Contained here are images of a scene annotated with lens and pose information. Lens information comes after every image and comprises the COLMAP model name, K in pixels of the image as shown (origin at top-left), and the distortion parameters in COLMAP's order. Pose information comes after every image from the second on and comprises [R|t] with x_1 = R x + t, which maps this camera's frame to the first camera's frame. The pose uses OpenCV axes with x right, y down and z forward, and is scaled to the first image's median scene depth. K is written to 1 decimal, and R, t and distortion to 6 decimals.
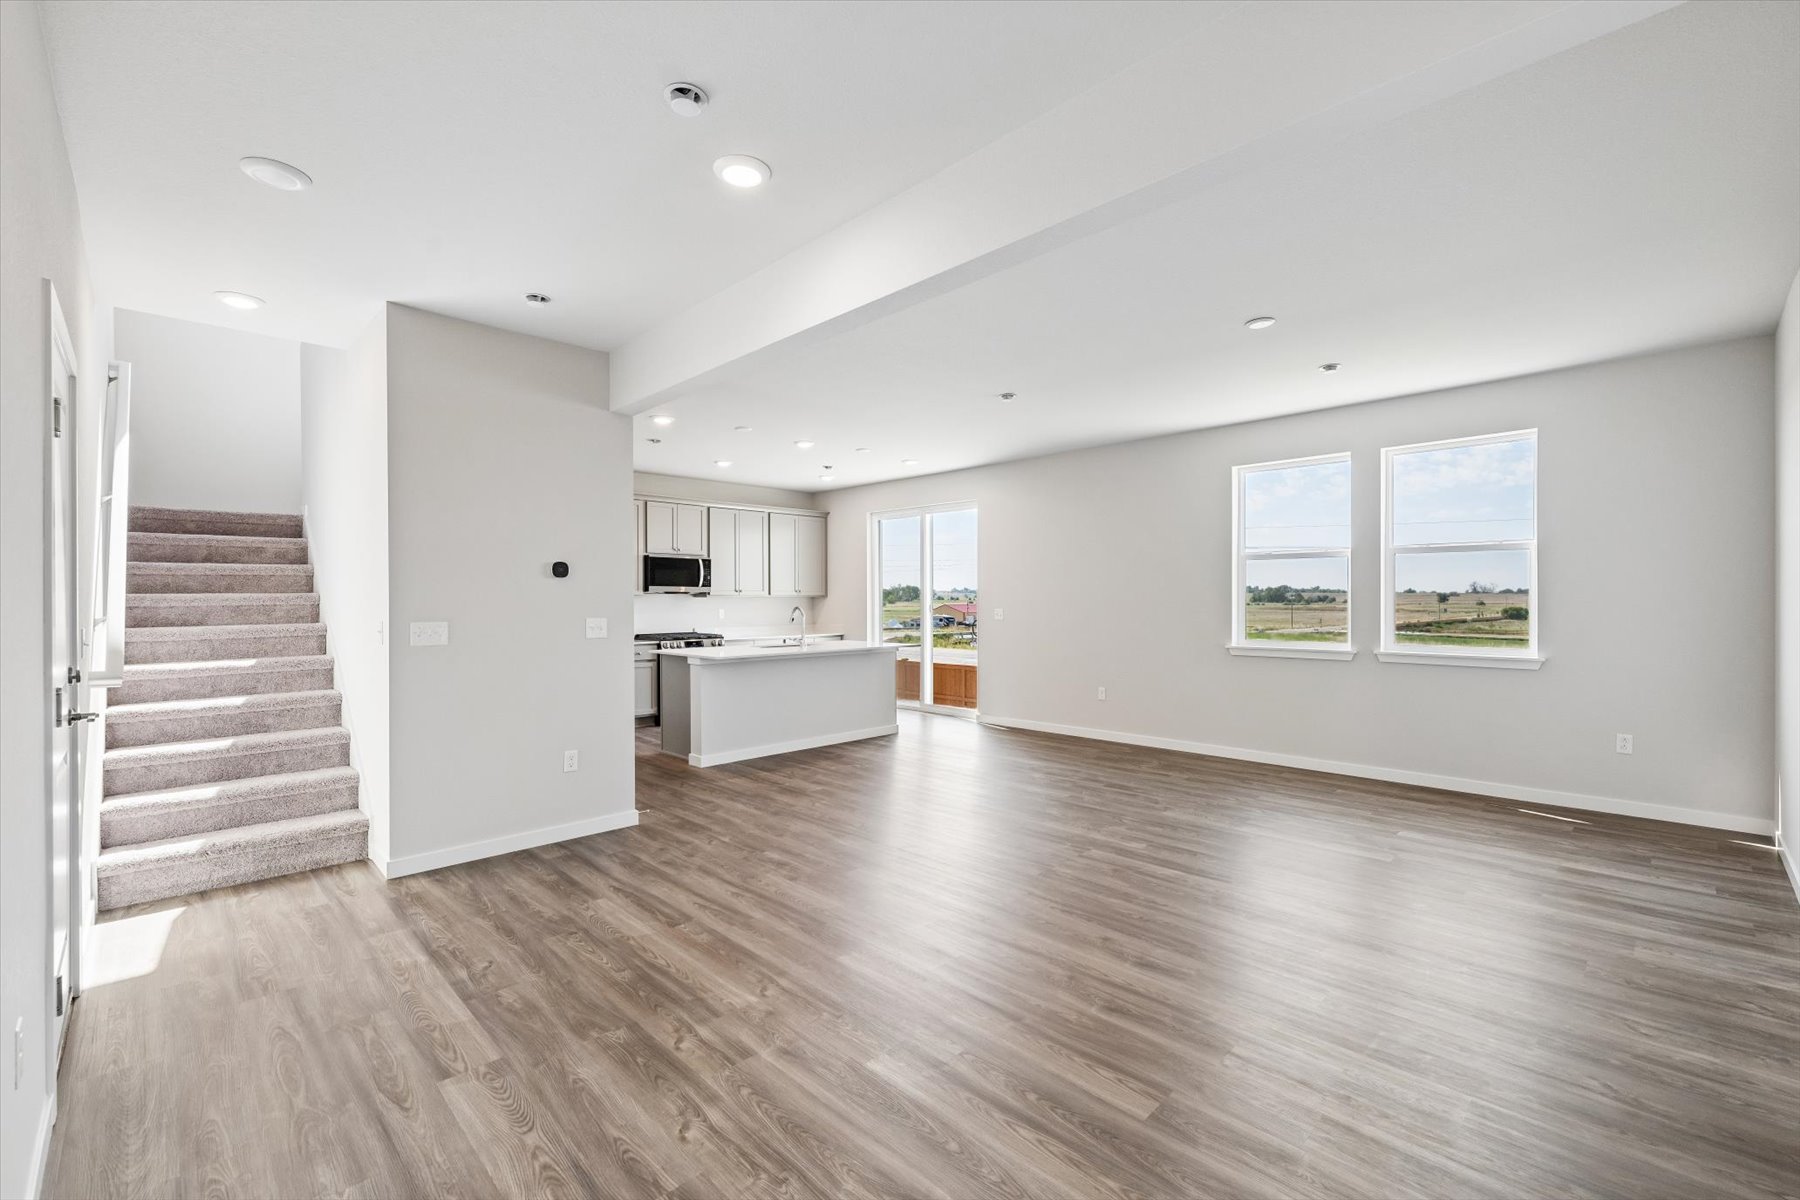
lens RADIAL K [[758.7, 0, 902.6], [0, 758.7, 611.5], [0, 0, 1]] dist [-0.000227, 0.000887]
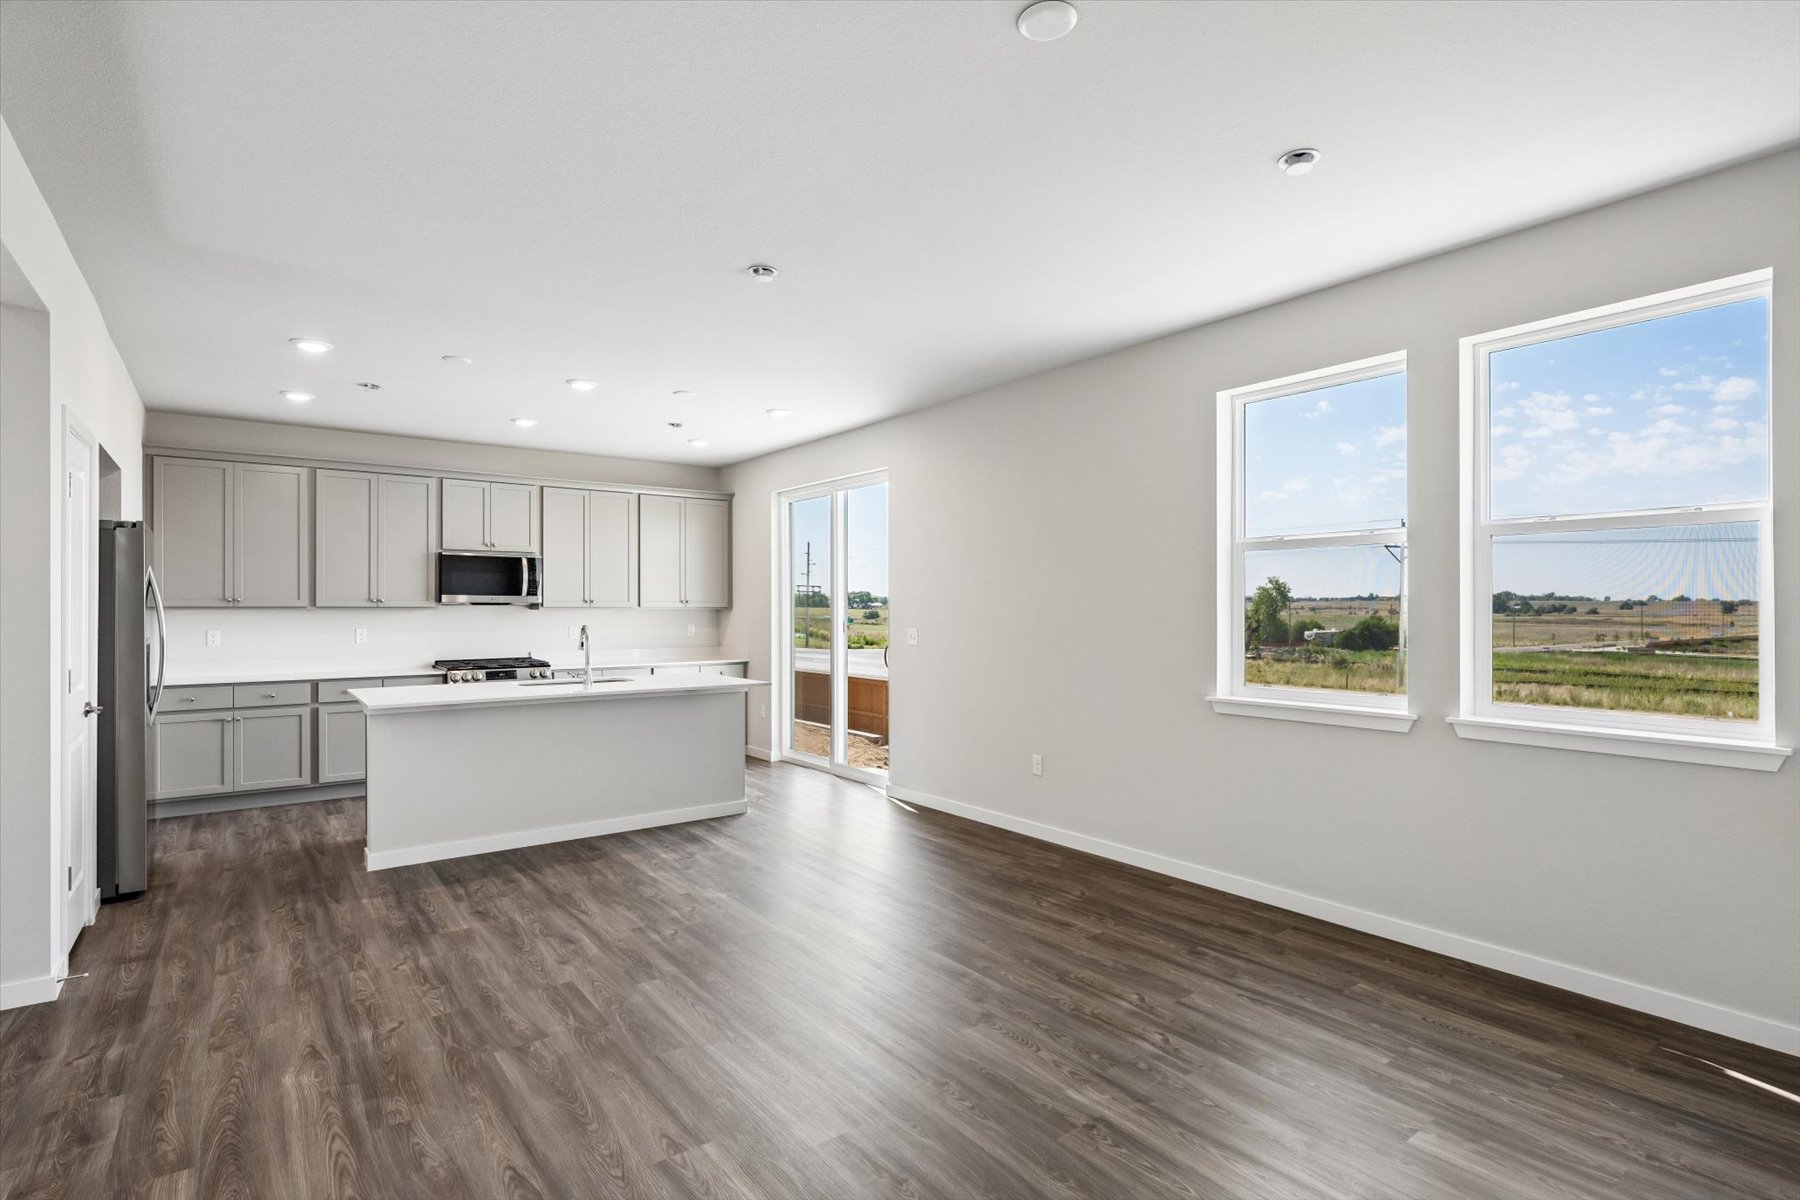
lens RADIAL K [[875.6, 0, 904.0], [0, 875.6, 614.0], [0, 0, 1]] dist [-0.002848, 0.000095]
pose [[0.990378, 0.002339, -0.138367, 0.210985], [-0.003637, 0.999952, -0.009126, -0.008768], [0.138339, 0.009542, 0.990339, 0.217050]]
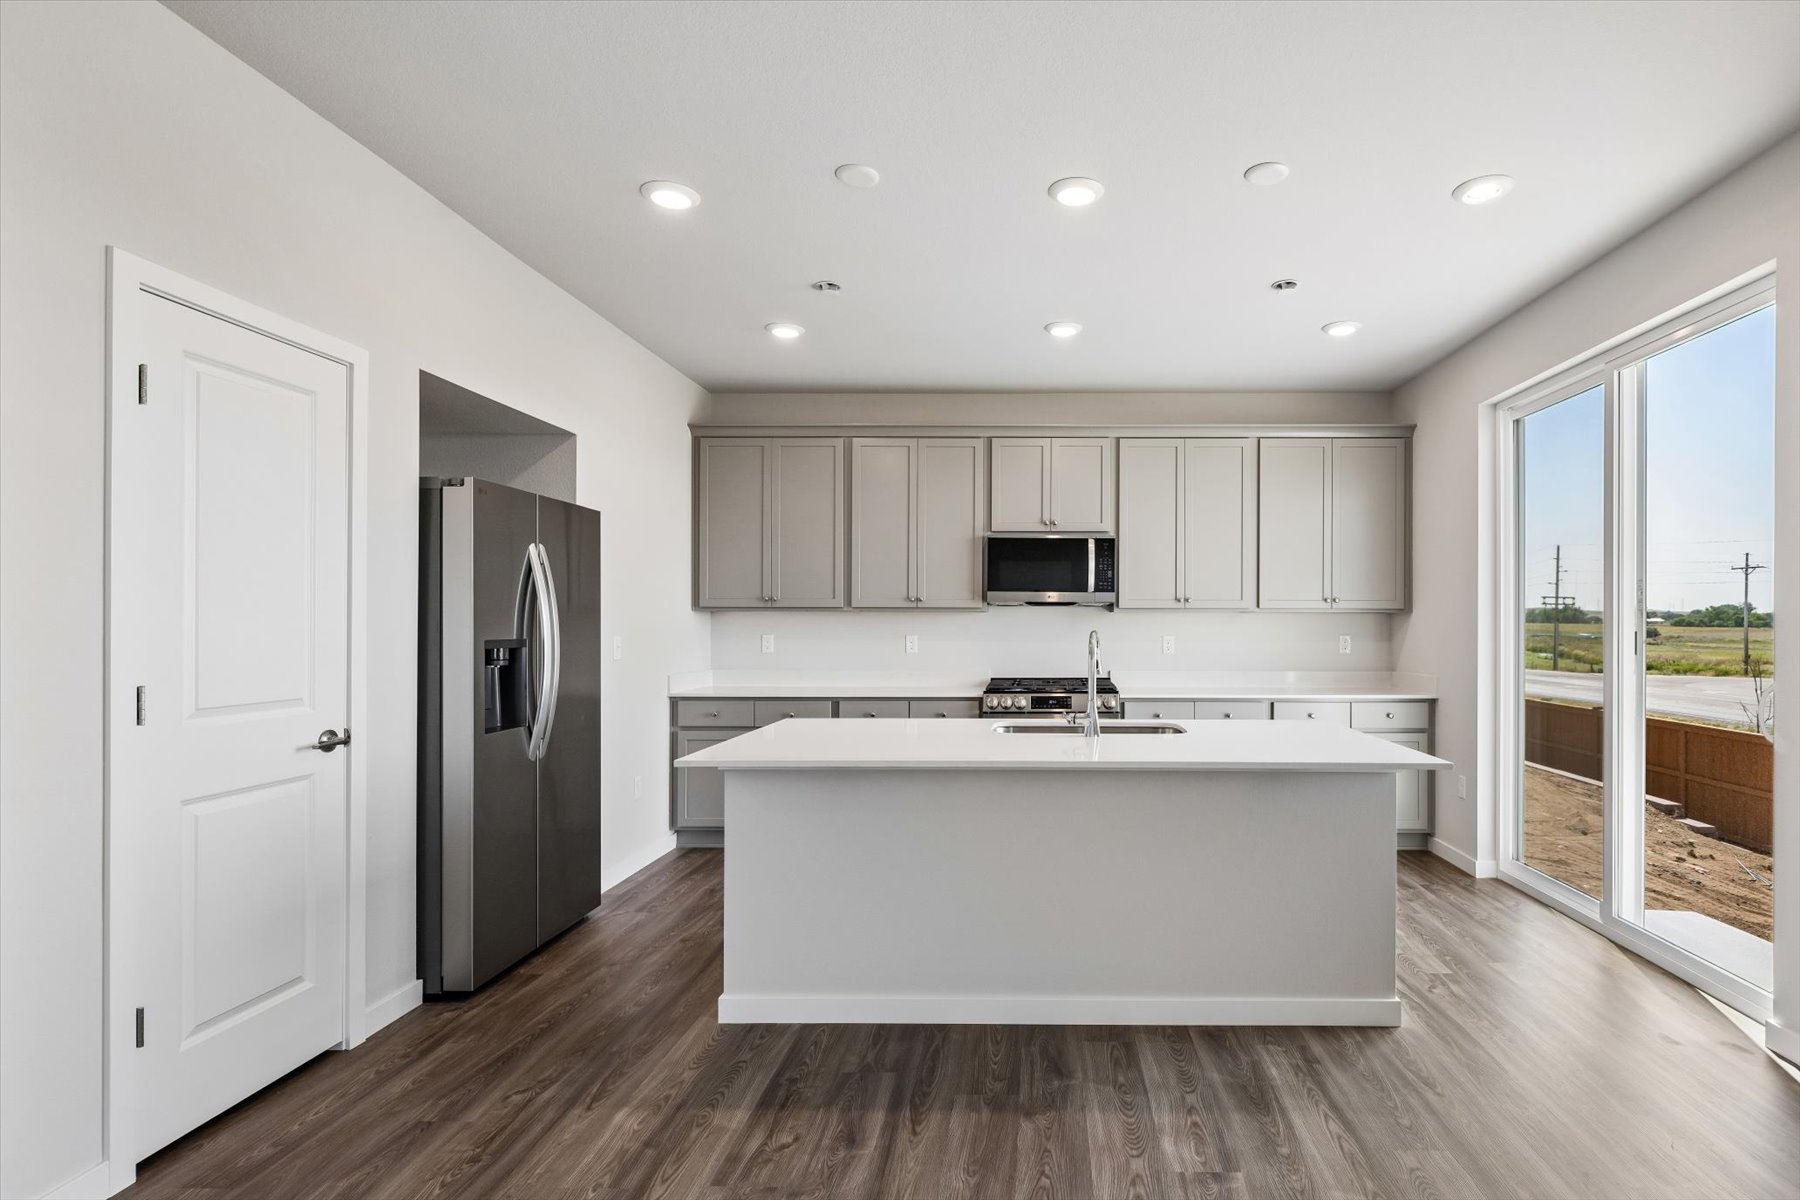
lens RADIAL K [[875.6, 0, 1038.0], [0, 875.6, 624.0], [0, 0, 1]] dist [-0.002848, 0.000095]
pose [[0.707823, 0.003134, -0.706383, 0.129667], [-0.014691, 0.999839, -0.010285, -0.003994], [0.706237, 0.017658, 0.707755, 0.550931]]
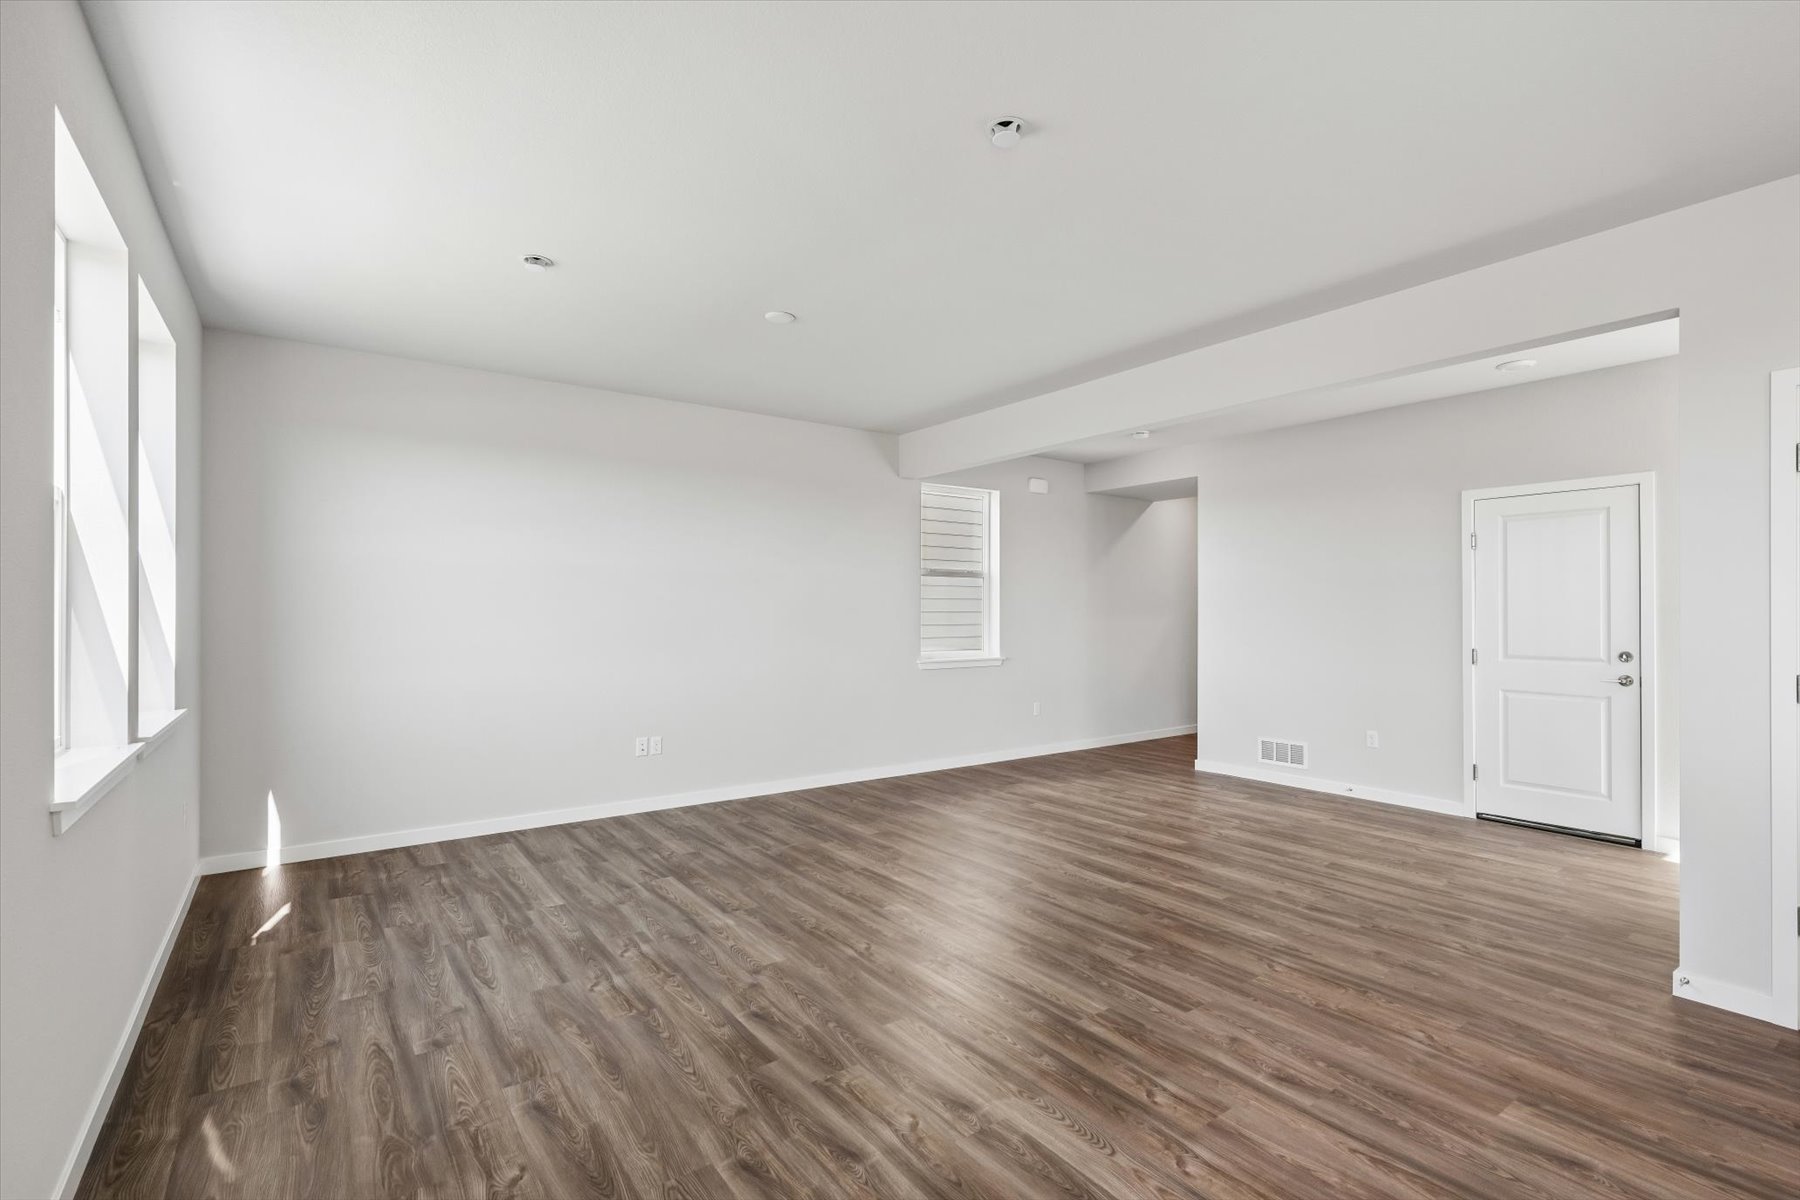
lens RADIAL K [[809.1, 0, 904.0], [0, 809.1, 607.3], [0, 0, 1]] dist [-0.000904, 0.000029]
pose [[-0.988568, 0.001909, 0.150764, 0.079155], [0.003402, 0.999948, 0.009643, -0.015940], [-0.150737, 0.010046, -0.988523, 0.899088]]
